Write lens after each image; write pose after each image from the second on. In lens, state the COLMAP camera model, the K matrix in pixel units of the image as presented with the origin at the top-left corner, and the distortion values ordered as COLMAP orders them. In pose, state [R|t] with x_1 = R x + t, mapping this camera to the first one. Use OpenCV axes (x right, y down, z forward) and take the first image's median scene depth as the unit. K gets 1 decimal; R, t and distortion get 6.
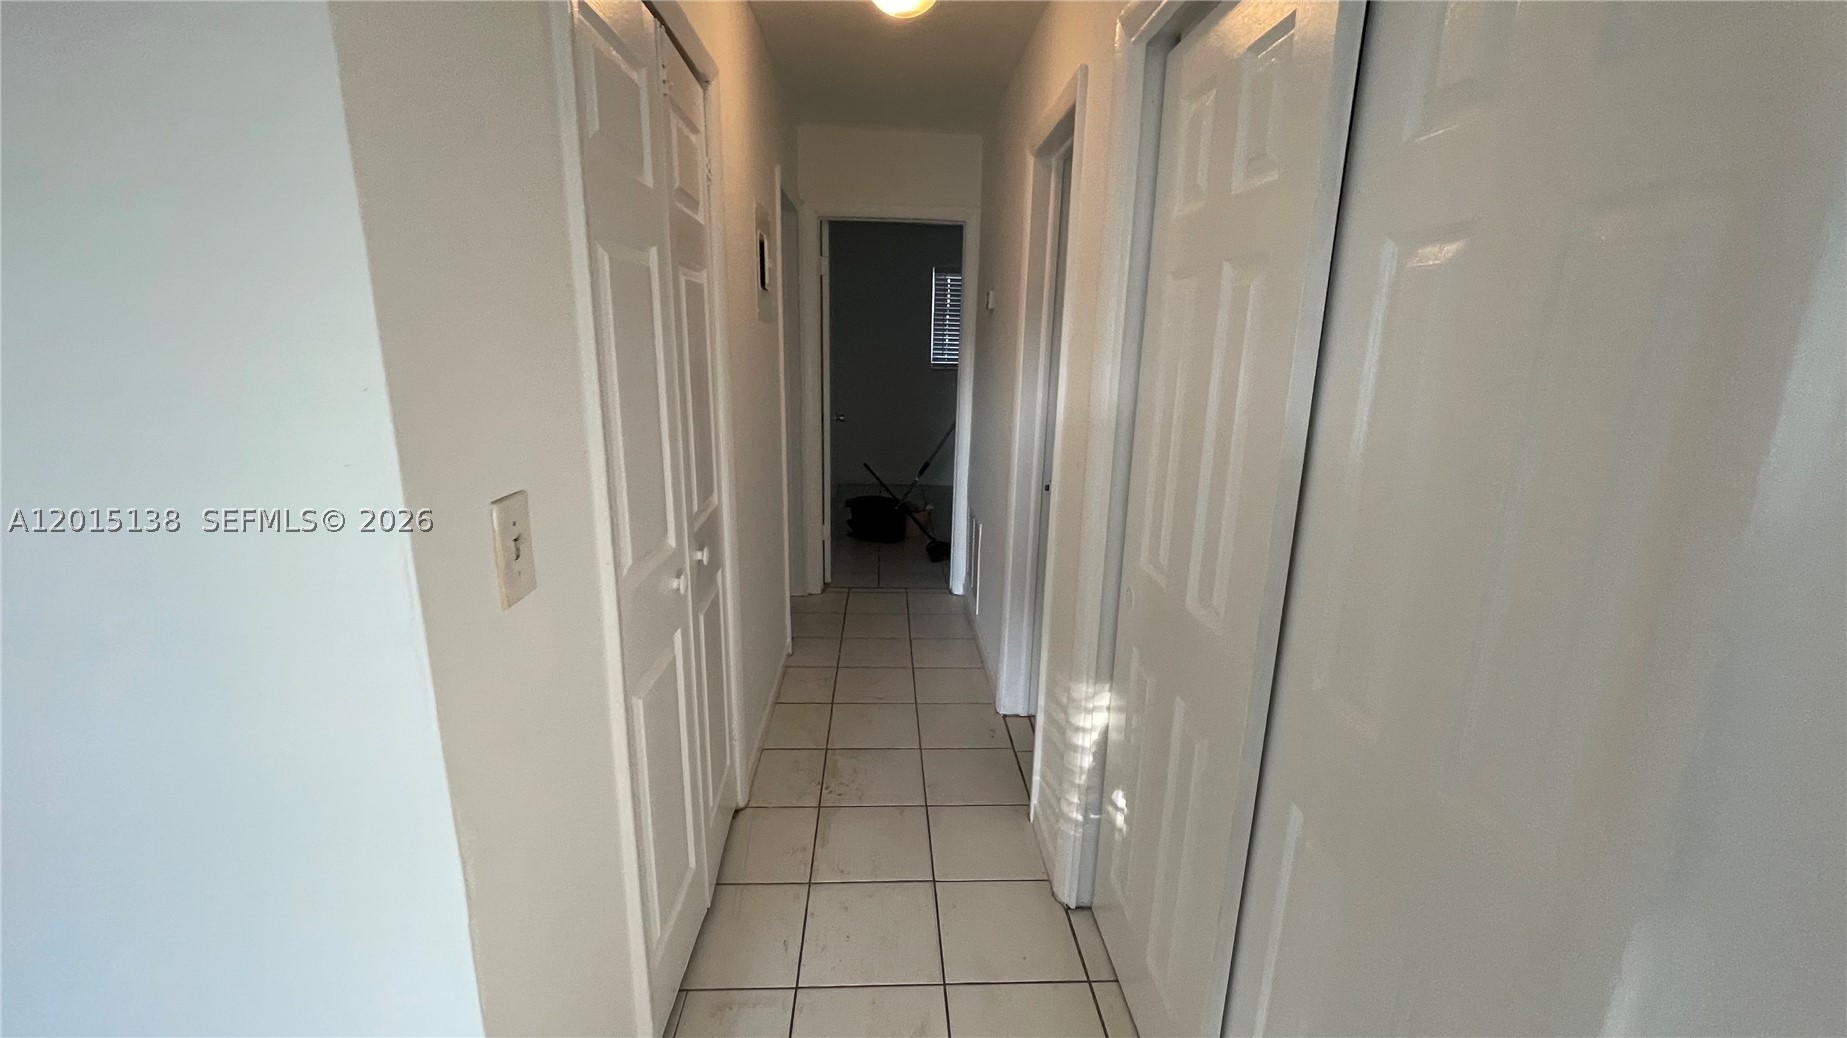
lens RADIAL K [[751.1, 0, 920.9], [0, 751.1, 513.0], [0, 0, 1]] dist [-0.004076, 0.000106]
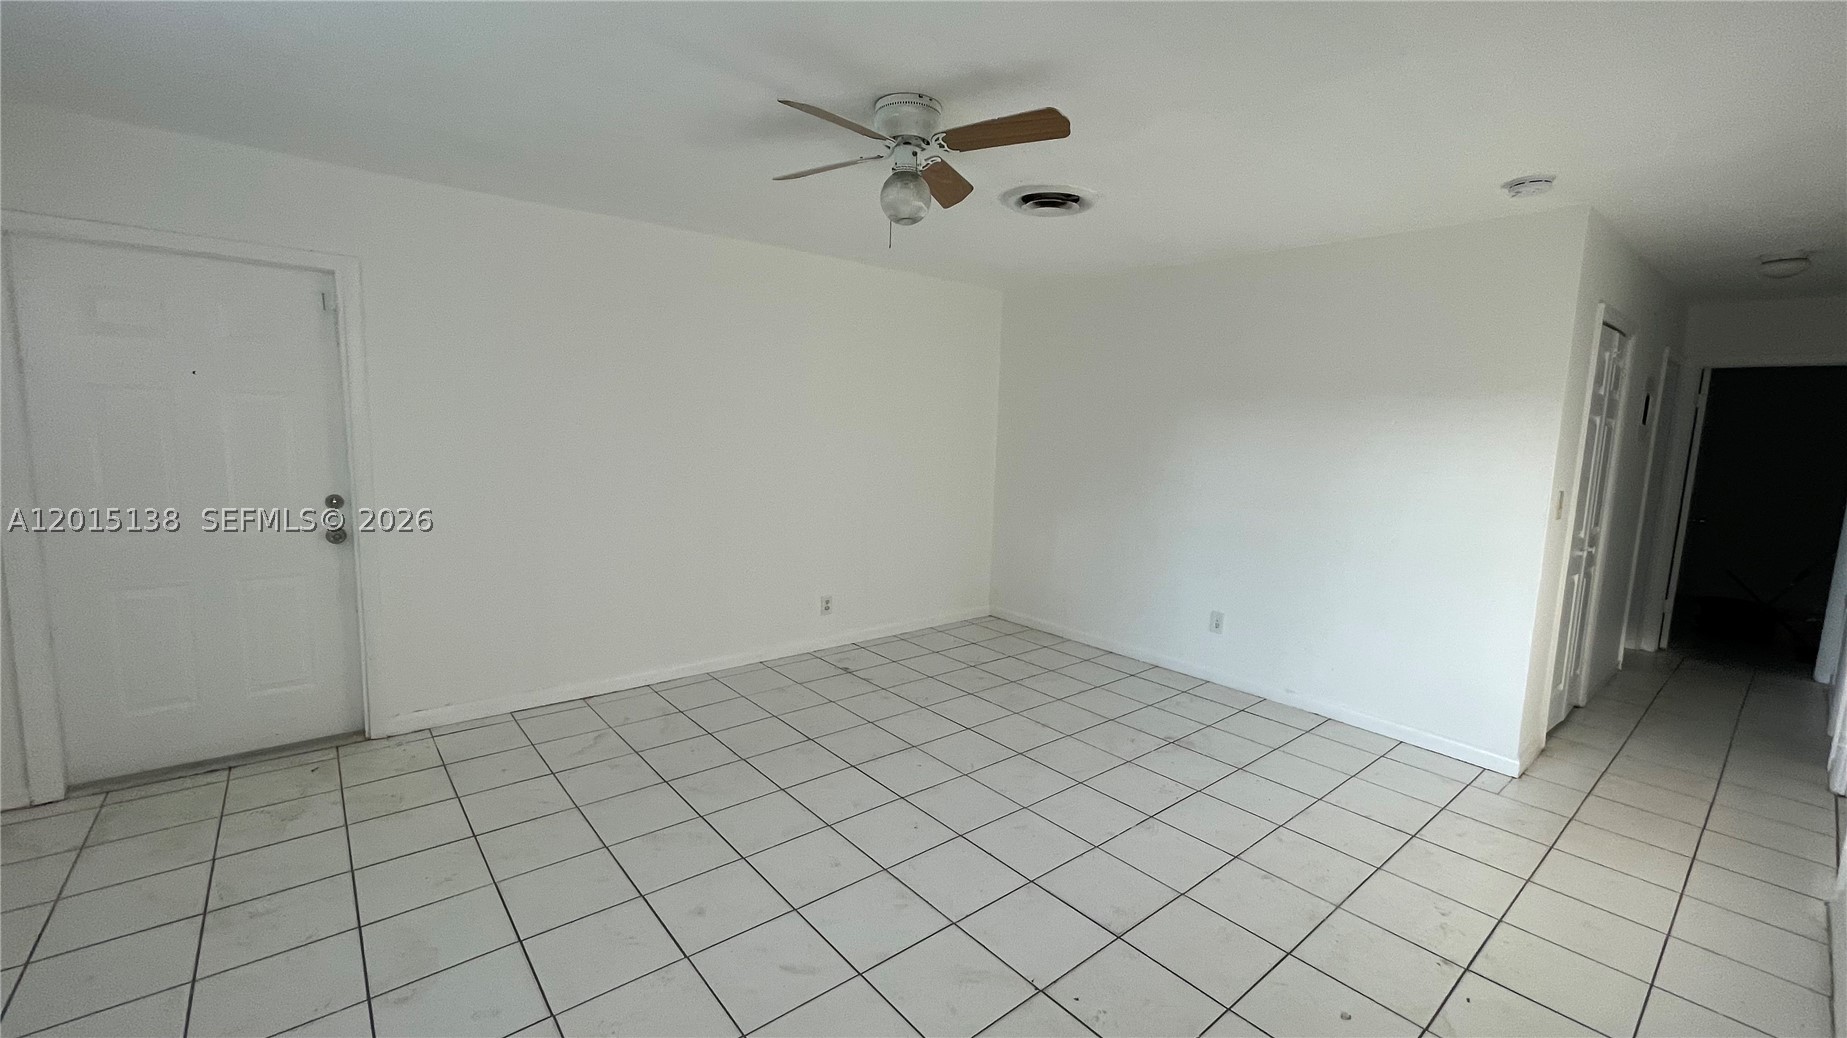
lens RADIAL K [[751.1, 0, 916.8], [0, 751.1, 502.1], [0, 0, 1]] dist [-0.004076, 0.000106]
pose [[0.593694, 0.095349, -0.799022, 0.167866], [-0.214597, 0.975755, -0.043012, 0.277221], [0.775548, 0.197004, 0.599762, -1.157344]]
